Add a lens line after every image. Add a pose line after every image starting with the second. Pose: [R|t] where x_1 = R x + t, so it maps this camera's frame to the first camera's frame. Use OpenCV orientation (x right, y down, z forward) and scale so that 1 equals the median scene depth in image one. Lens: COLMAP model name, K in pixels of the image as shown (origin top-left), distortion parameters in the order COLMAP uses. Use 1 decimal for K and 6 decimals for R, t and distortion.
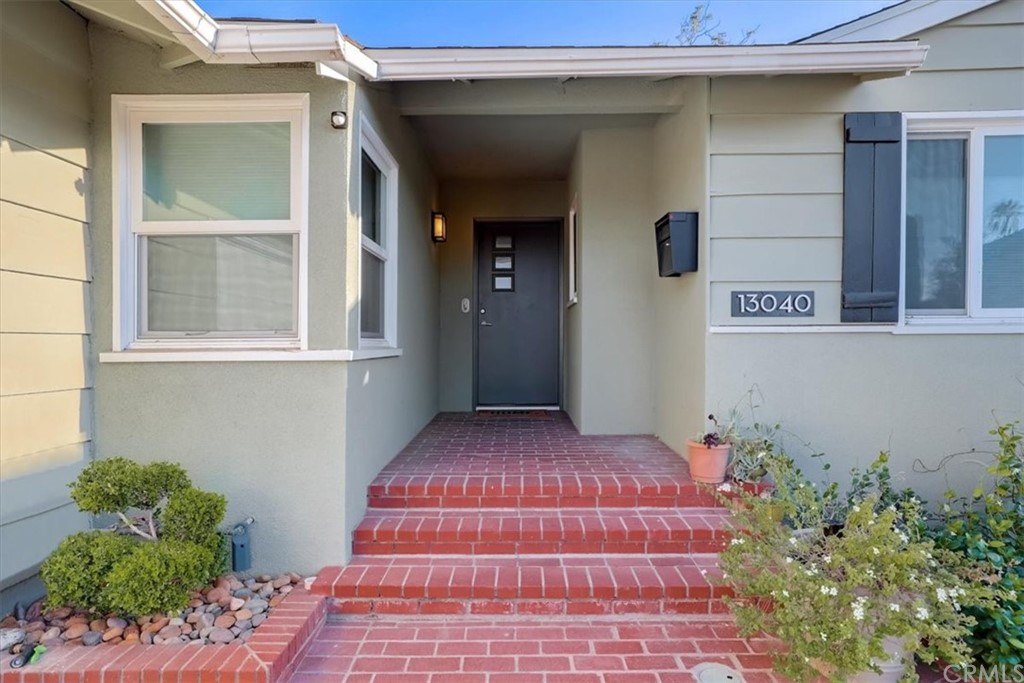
lens RADIAL K [[584.3, 0, 510.2], [0, 584.3, 332.6], [0, 0, 1]] dist [-0.003852, 0.000231]
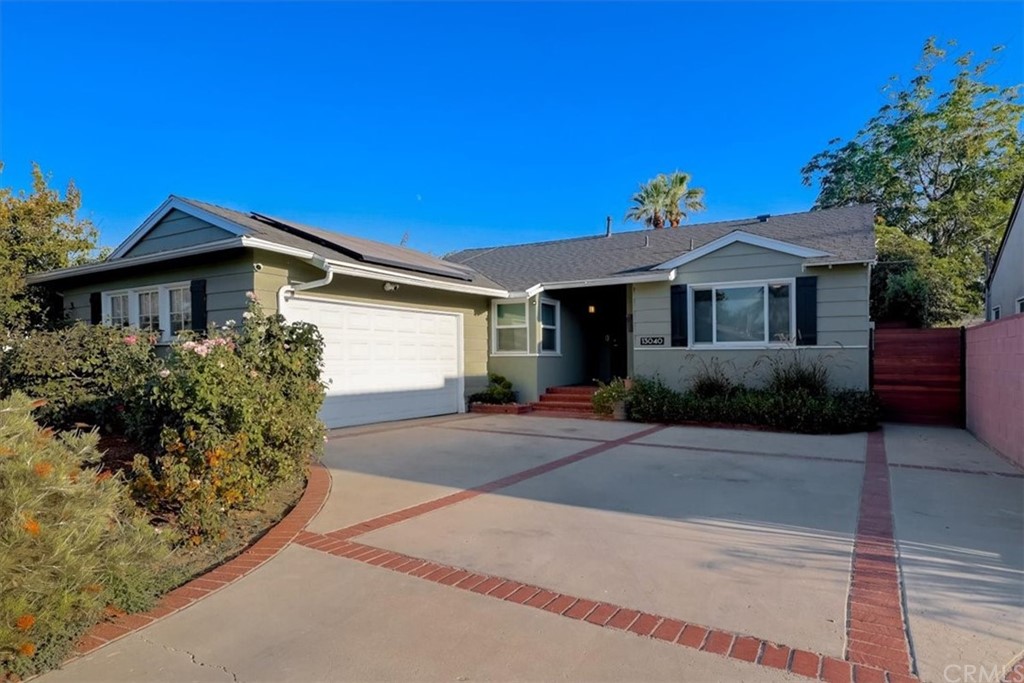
lens RADIAL K [[584.3, 0, 510.9], [0, 584.3, 346.6], [0, 0, 1]] dist [-0.003852, 0.000231]
pose [[0.866707, -0.006846, -0.498771, 1.670487], [0.006178, 0.999976, -0.002988, -0.012217], [0.498779, -0.000492, 0.866729, -2.795720]]
